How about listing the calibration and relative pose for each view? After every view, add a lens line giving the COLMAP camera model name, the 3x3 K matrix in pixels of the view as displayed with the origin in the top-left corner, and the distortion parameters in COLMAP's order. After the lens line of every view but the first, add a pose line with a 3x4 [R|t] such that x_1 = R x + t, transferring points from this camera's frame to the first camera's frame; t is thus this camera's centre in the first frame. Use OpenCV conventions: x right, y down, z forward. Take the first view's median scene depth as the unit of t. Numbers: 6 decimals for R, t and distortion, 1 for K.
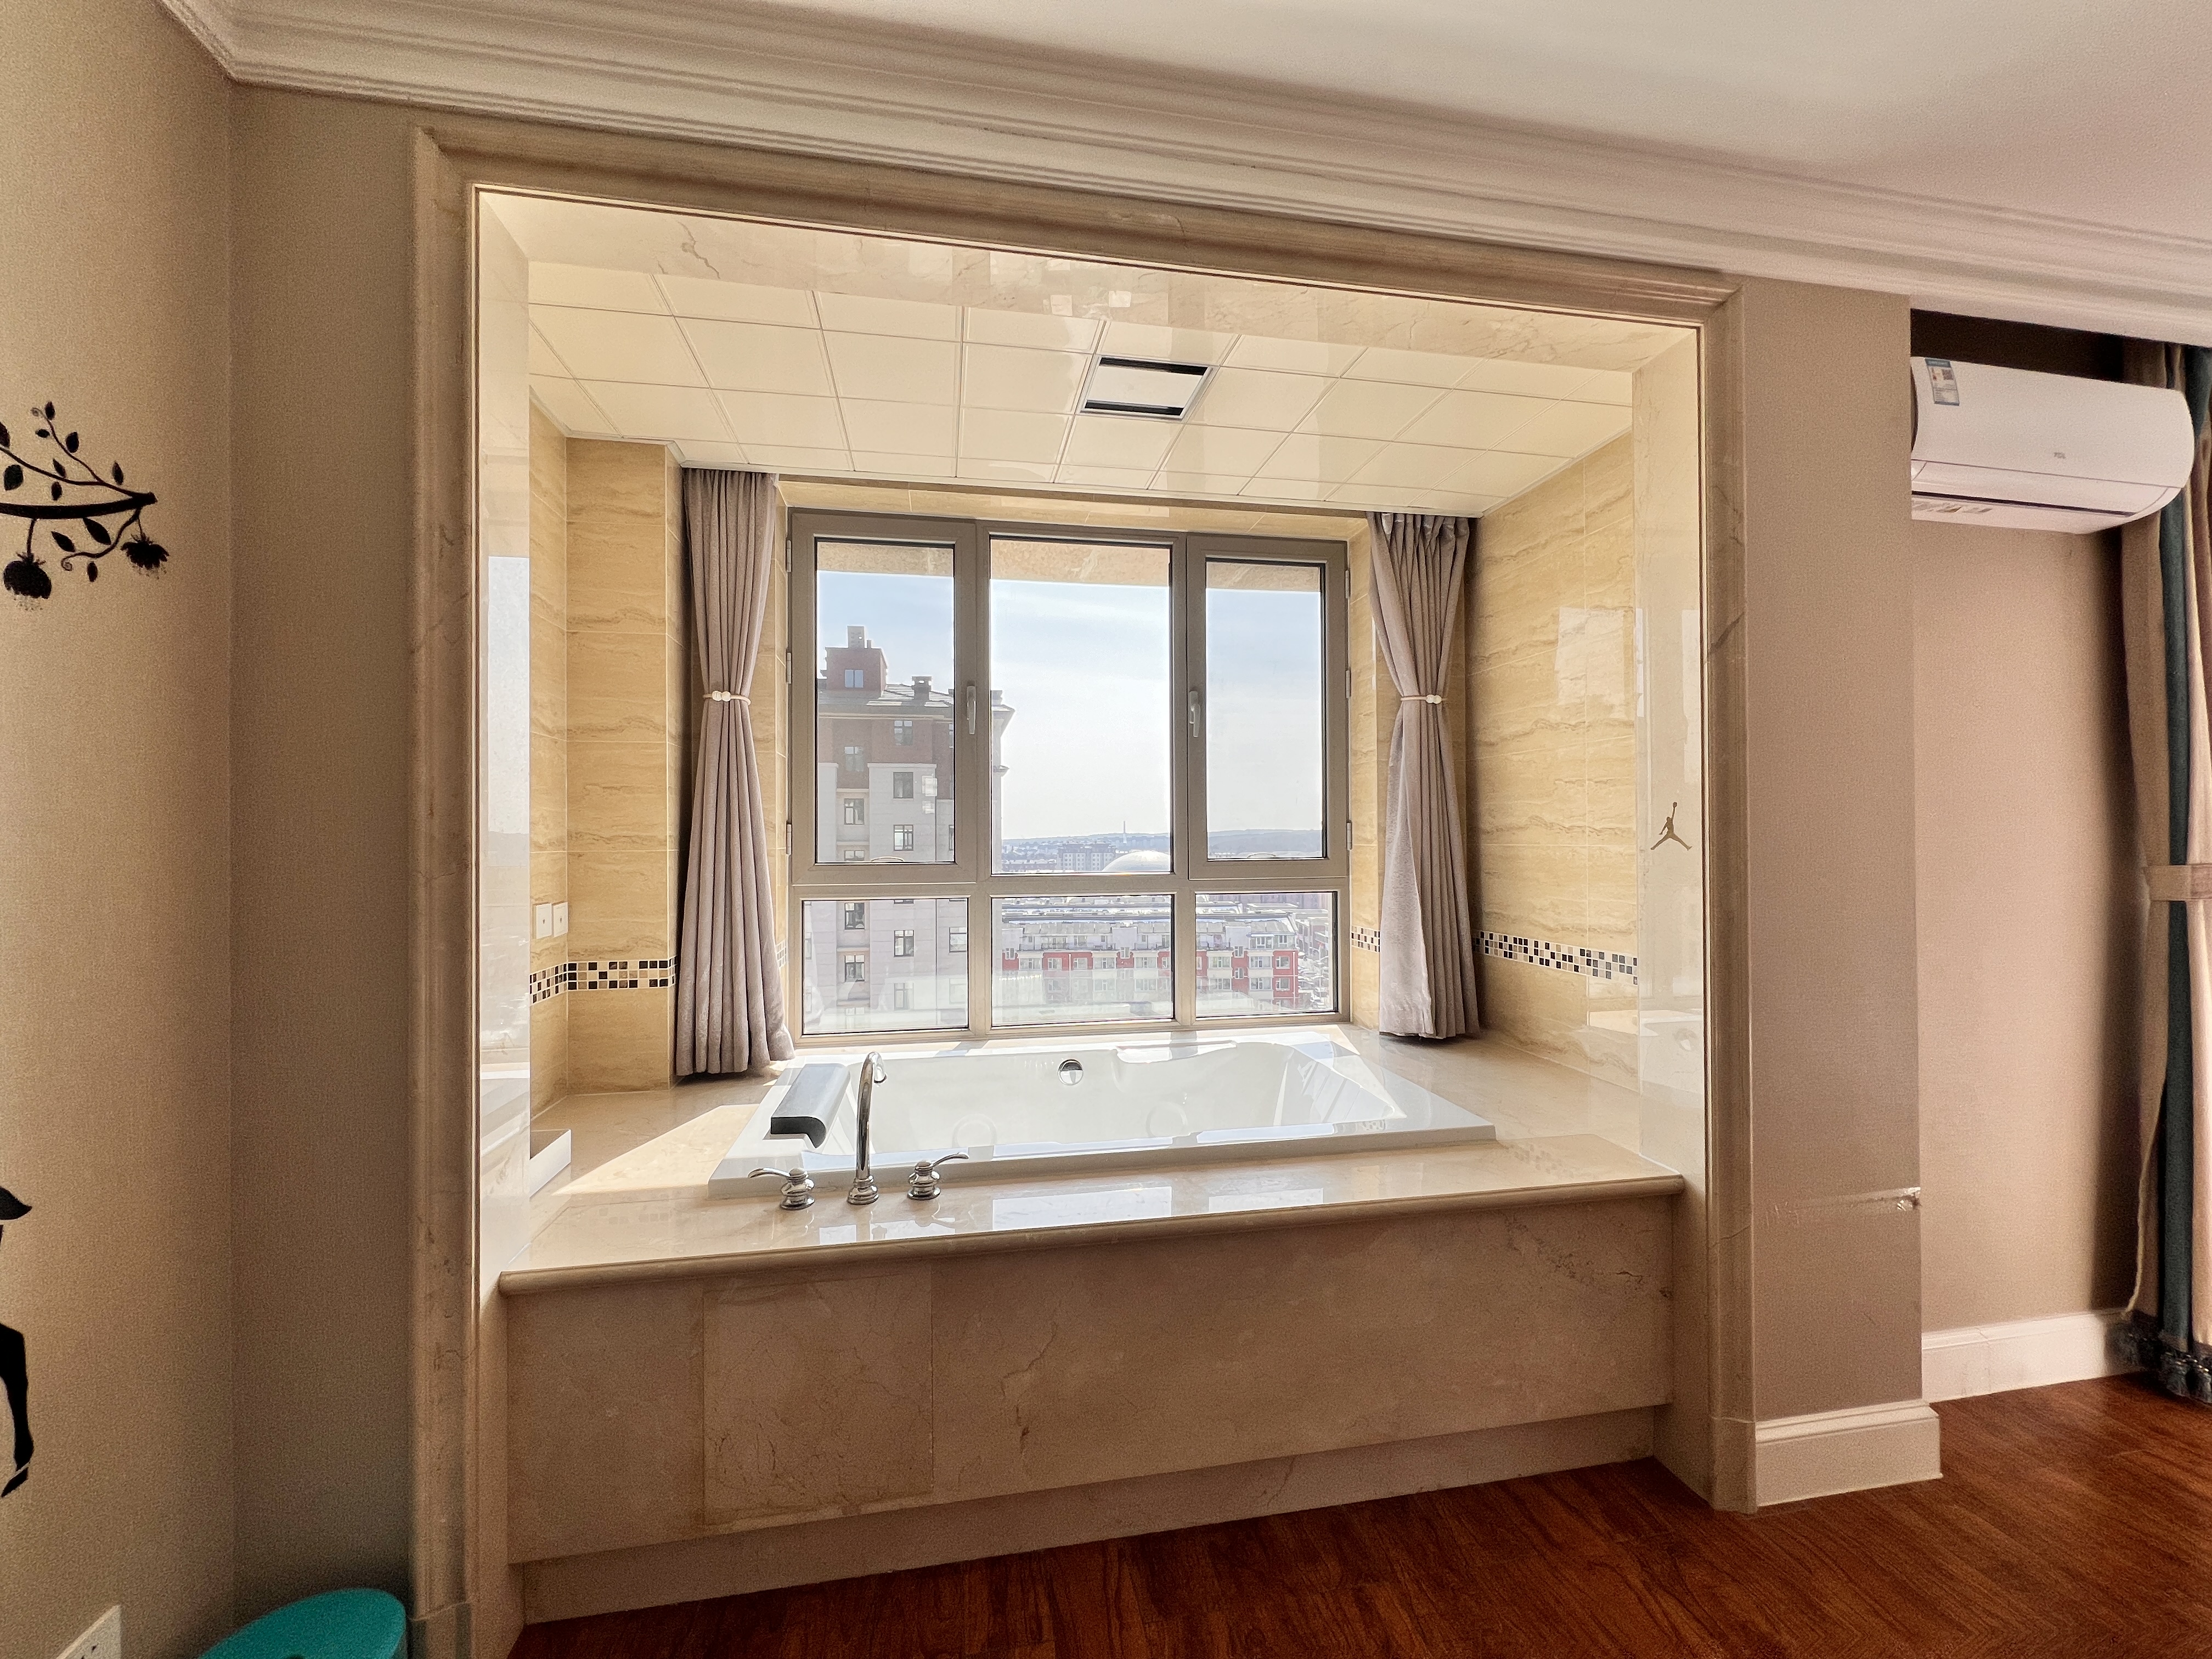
lens RADIAL K [[877.3, 0, 1099.2], [0, 877.3, 837.3], [0, 0, 1]] dist [0.000928, 0.000484]
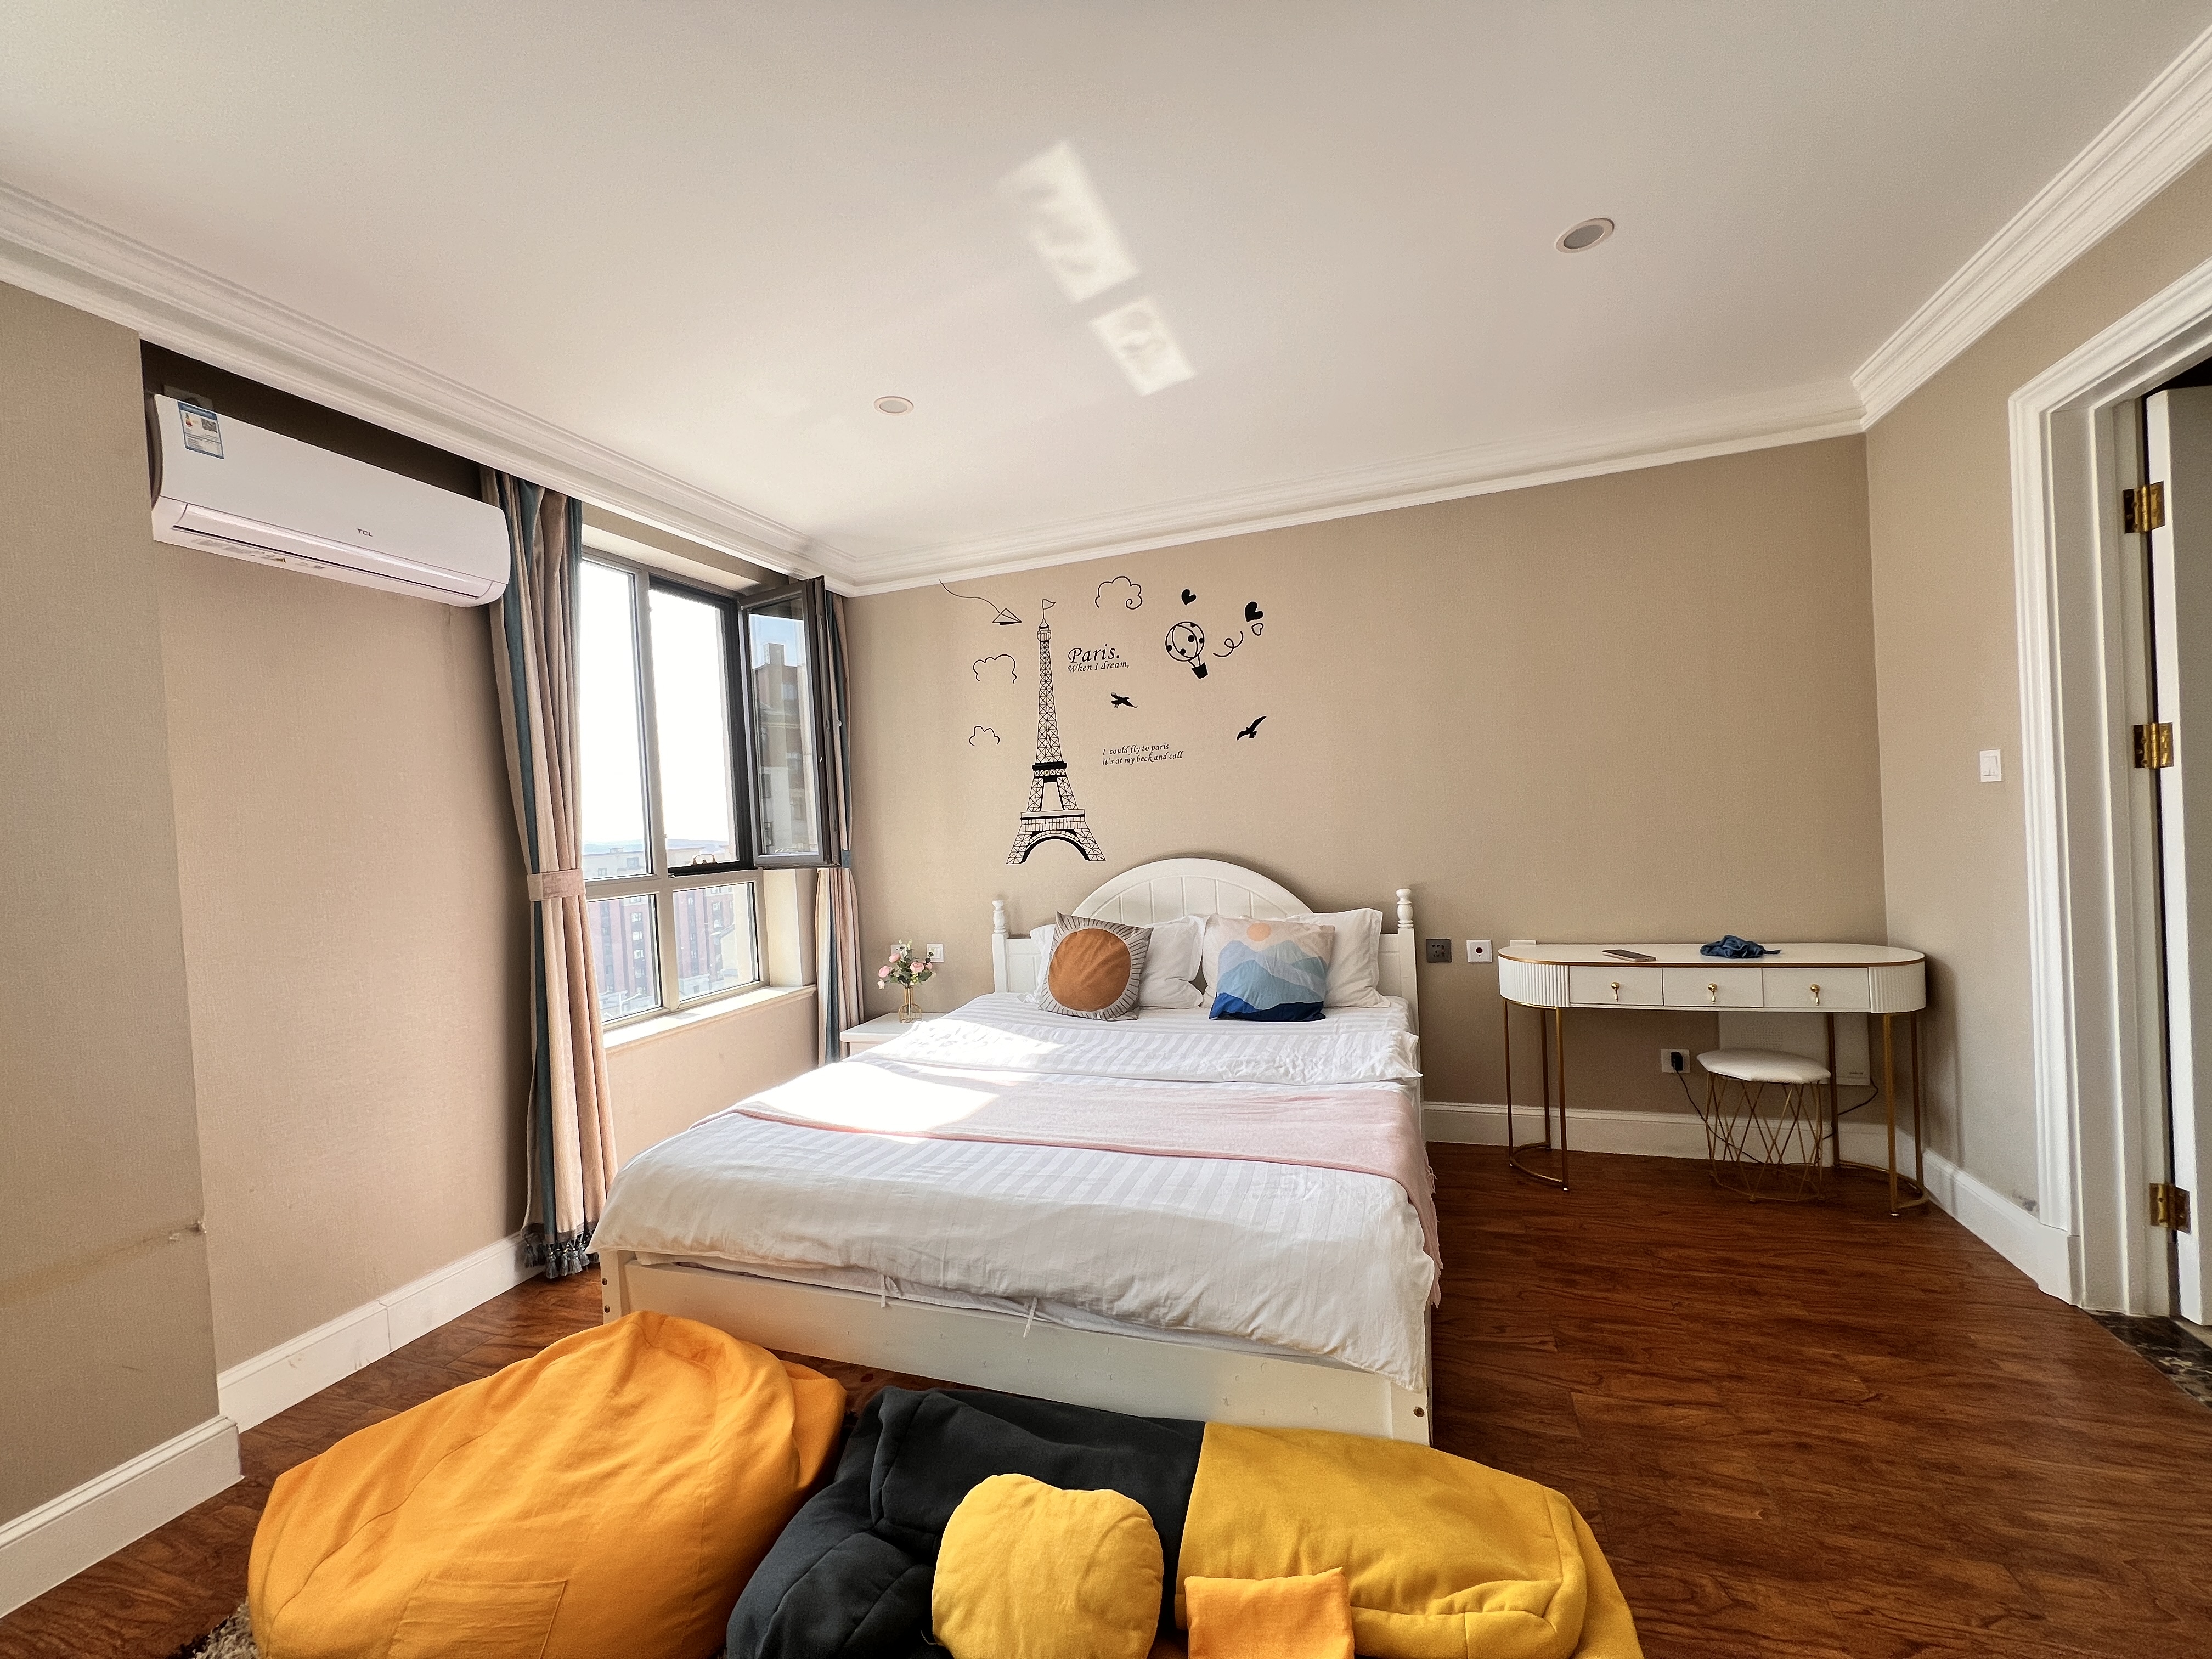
lens RADIAL K [[877.3, 0, 1099.2], [0, 877.3, 837.3], [0, 0, 1]] dist [0.000928, 0.000484]
pose [[0.493646, -0.037050, 0.868874, 0.439671], [0.052066, 0.998559, 0.012999, 0.003012], [-0.868103, 0.038822, 0.494863, -0.326368]]
